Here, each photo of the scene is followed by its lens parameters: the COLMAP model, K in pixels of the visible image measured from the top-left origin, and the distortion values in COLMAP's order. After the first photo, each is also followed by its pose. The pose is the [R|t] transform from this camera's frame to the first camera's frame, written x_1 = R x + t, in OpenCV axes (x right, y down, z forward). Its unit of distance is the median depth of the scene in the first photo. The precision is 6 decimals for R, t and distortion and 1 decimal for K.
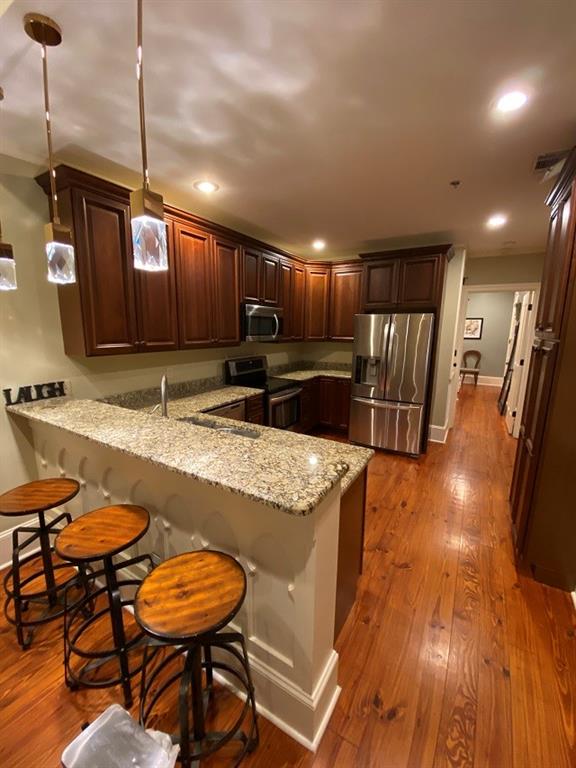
lens RADIAL K [[314.9, 0, 285.2], [0, 314.9, 382.4], [0, 0, 1]] dist [0.000574, -0.000314]
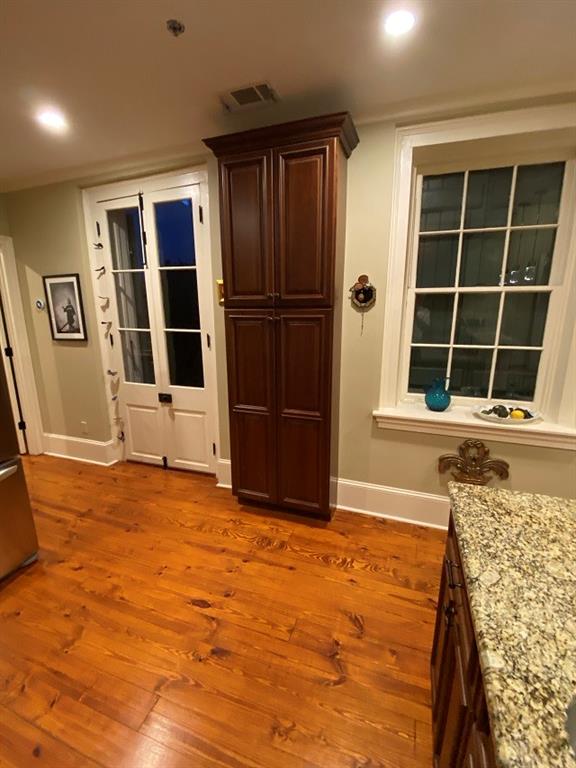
lens RADIAL K [[341.5, 0, 291.9], [0, 341.5, 393.9], [0, 0, 1]] dist [-0.002306, -0.000666]
pose [[-0.201916, -0.236125, 0.950513, -0.219599], [0.164116, 0.948623, 0.270518, -0.155460], [-0.965555, 0.210617, -0.152791, 1.231181]]
